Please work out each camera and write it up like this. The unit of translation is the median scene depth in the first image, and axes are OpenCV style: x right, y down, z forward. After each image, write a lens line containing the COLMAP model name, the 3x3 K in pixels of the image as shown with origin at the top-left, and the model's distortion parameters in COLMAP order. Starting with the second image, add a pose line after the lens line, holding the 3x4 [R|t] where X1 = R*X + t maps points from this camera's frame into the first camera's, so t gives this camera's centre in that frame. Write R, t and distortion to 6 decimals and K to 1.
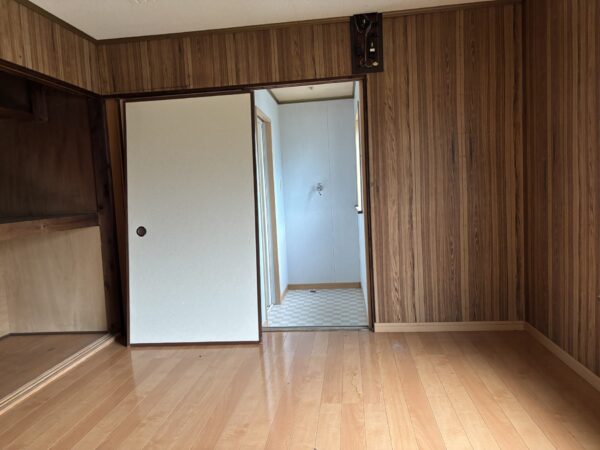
lens RADIAL K [[454.2, 0, 299.6], [0, 454.2, 226.6], [0, 0, 1]] dist [0.008545, -0.016784]
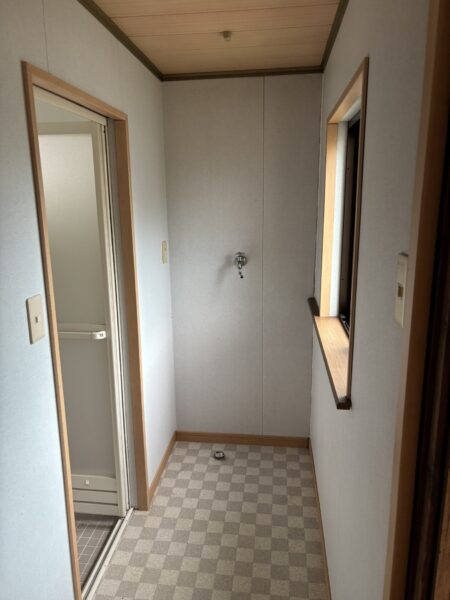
lens RADIAL K [[454.2, 0, 225.3], [0, 454.2, 297.8], [0, 0, 1]] dist [0.008545, -0.016784]
pose [[0.999090, 0.042170, -0.006410, 0.034773], [-0.040763, 0.988200, 0.147646, -0.128772], [0.012560, -0.147250, 0.989020, 0.543960]]
